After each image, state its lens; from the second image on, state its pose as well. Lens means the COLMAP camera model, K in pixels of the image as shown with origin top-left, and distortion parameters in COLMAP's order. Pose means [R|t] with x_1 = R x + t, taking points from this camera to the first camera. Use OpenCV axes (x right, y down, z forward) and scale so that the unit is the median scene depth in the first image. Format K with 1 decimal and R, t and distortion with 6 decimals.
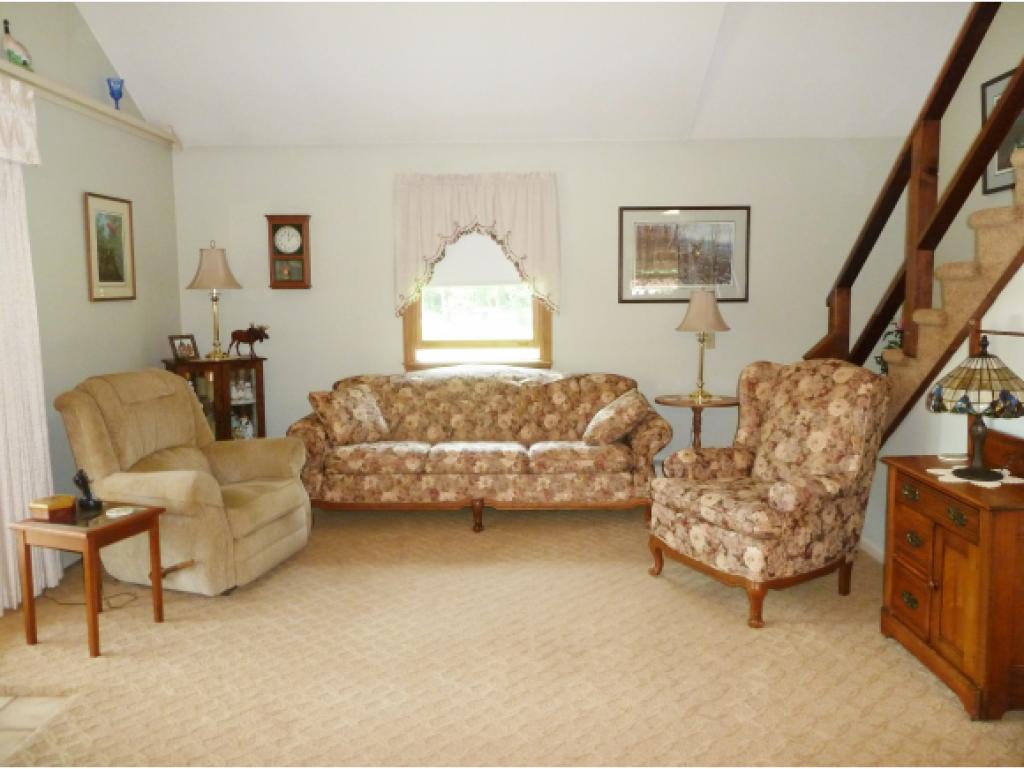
lens RADIAL K [[774.7, 0, 513.0], [0, 774.7, 366.0], [0, 0, 1]] dist [-0.022768, 0.001201]
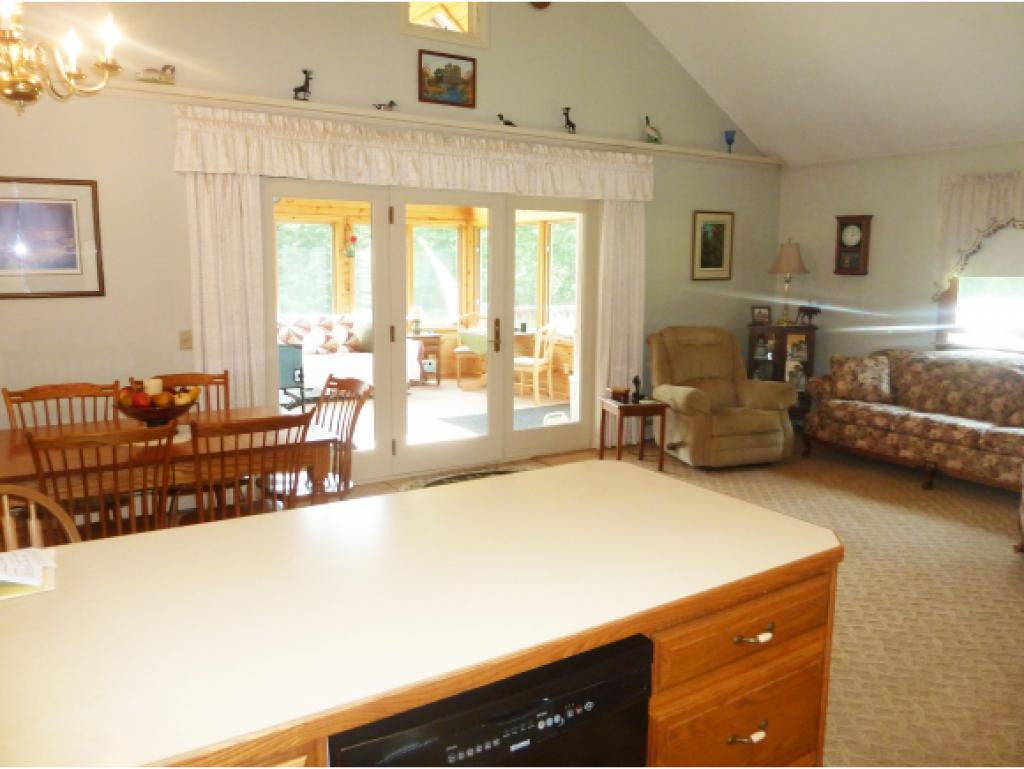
lens RADIAL K [[774.7, 0, 513.0], [0, 774.7, 366.0], [0, 0, 1]] dist [-0.022768, 0.001201]
pose [[0.546742, 0.124364, -0.828014, 0.549411], [-0.095225, 0.991727, 0.086075, -0.010323], [0.831869, 0.031787, 0.554062, -0.166869]]
